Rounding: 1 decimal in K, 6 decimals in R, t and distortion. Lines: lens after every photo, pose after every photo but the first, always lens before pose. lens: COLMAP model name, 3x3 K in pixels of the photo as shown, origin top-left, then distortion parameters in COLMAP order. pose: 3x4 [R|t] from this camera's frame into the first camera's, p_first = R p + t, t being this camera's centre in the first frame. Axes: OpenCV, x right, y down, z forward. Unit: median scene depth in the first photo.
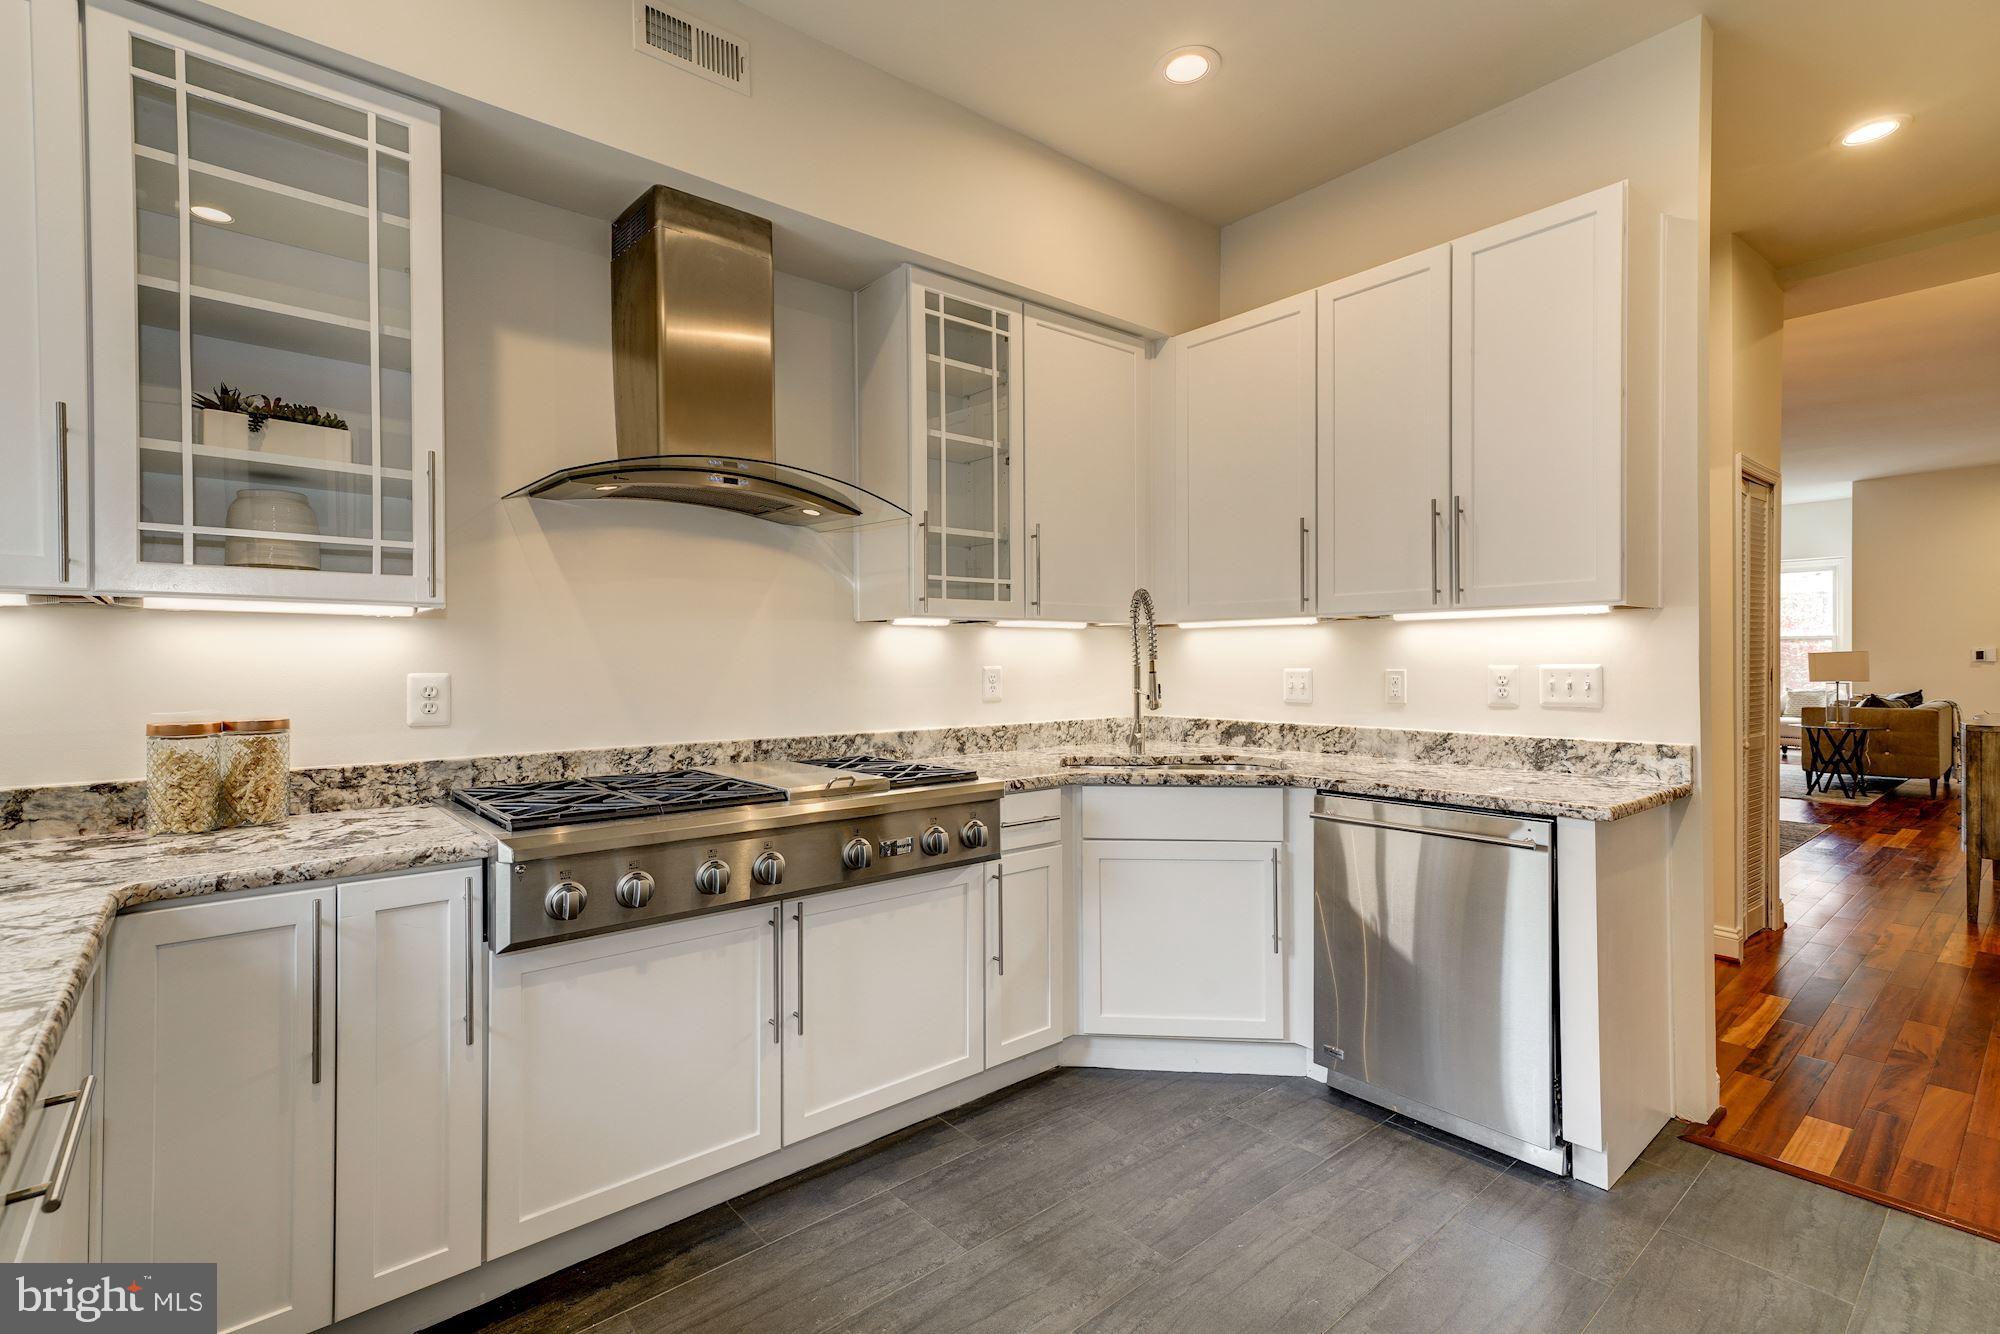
lens RADIAL K [[919.2, 0, 992.4], [0, 919.2, 667.1], [0, 0, 1]] dist [0.013946, 0.000177]
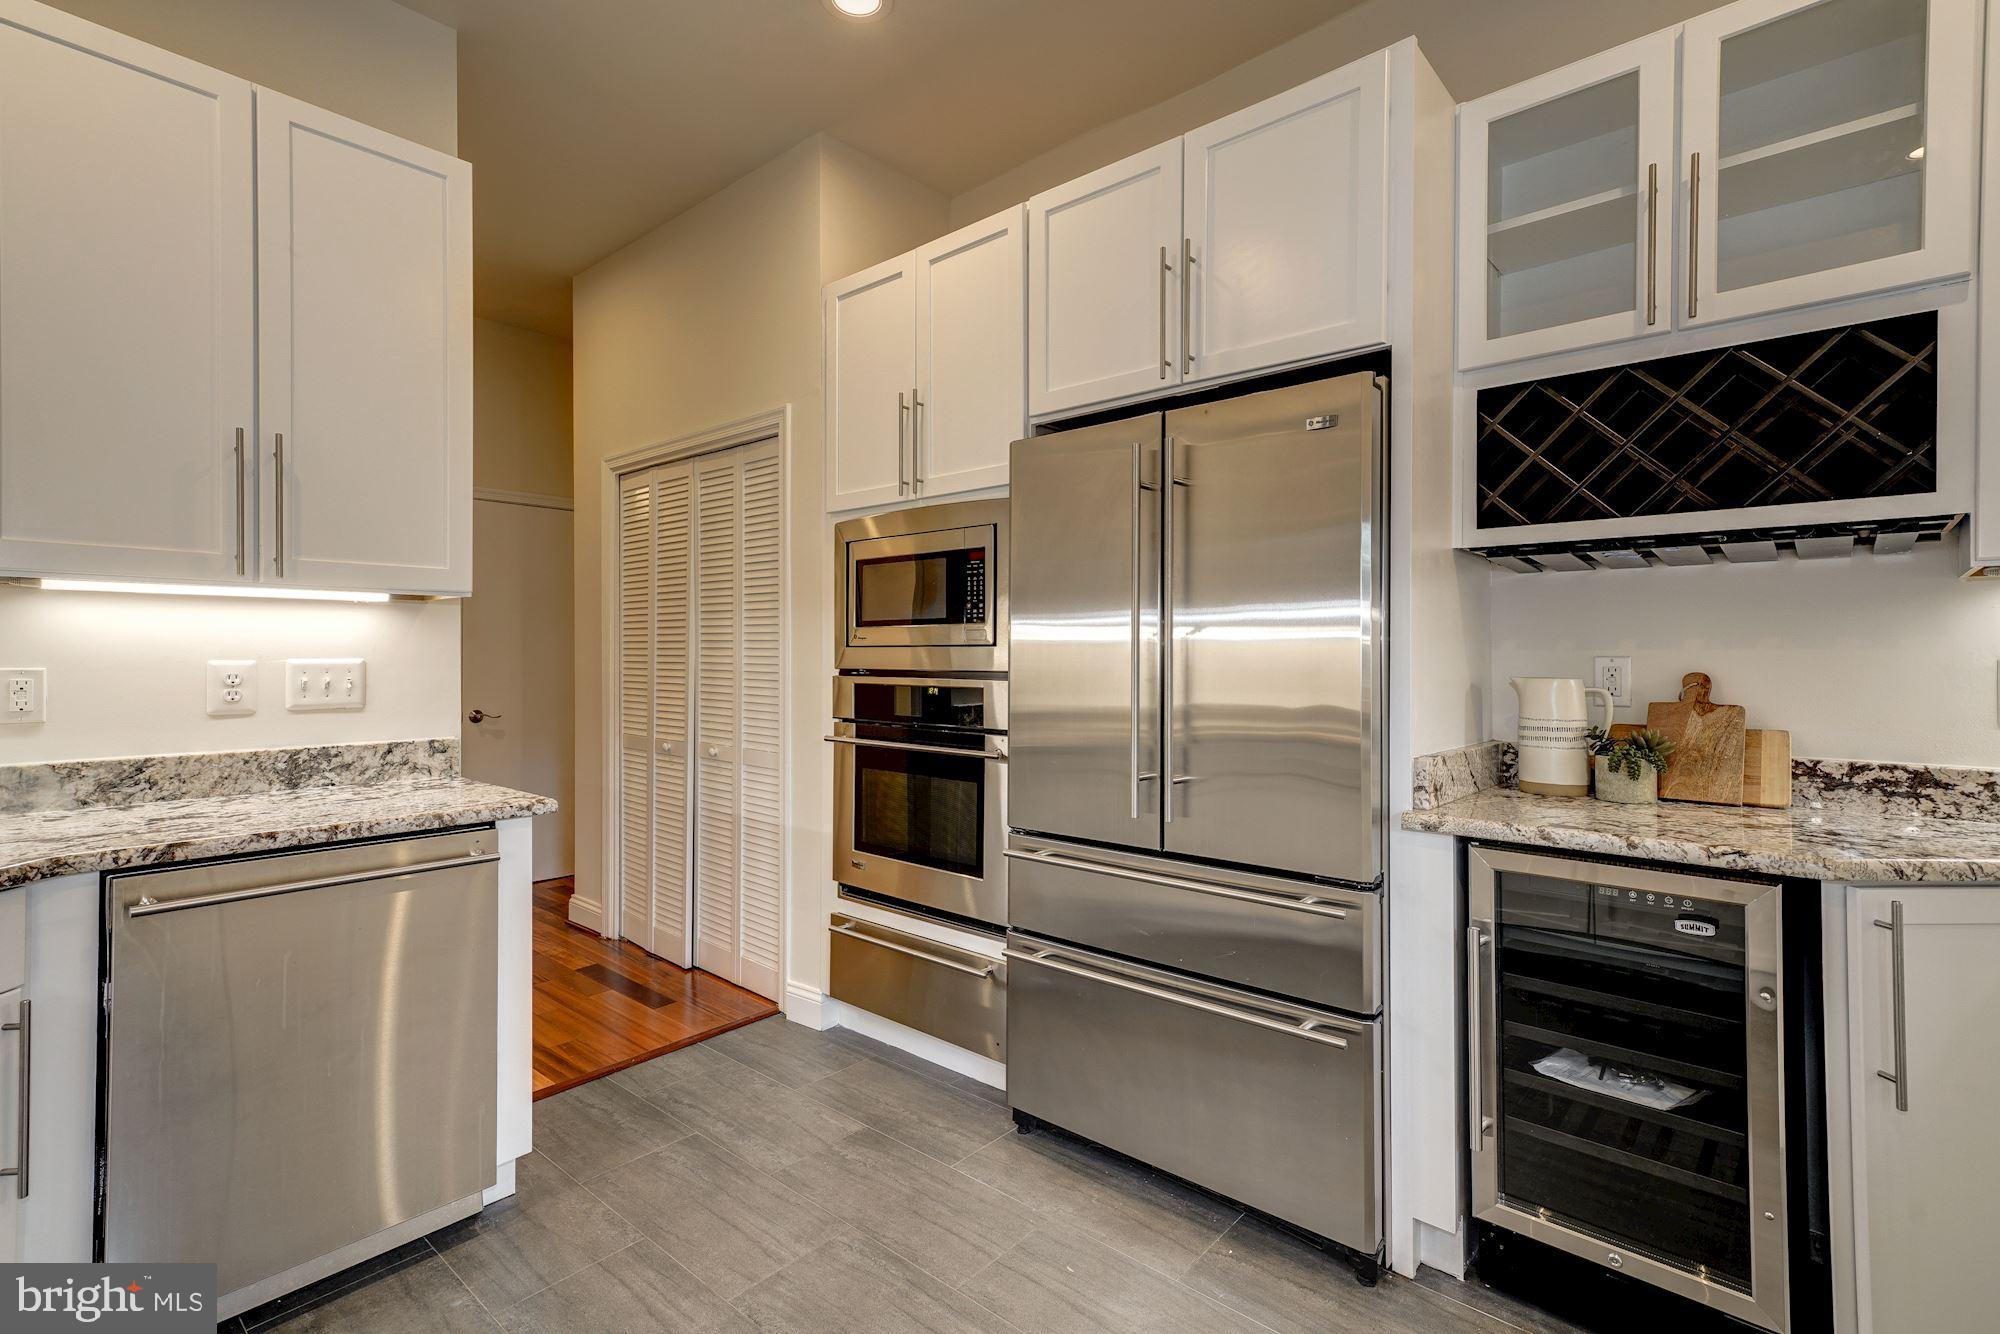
lens RADIAL K [[919.2, 0, 992.4], [0, 919.2, 651.4], [0, 0, 1]] dist [0.013946, 0.000177]
pose [[-0.150978, 0.008926, 0.988497, -0.322995], [0.005856, 0.999950, -0.008135, 0.000811], [-0.988520, 0.004560, -0.151023, 0.534656]]
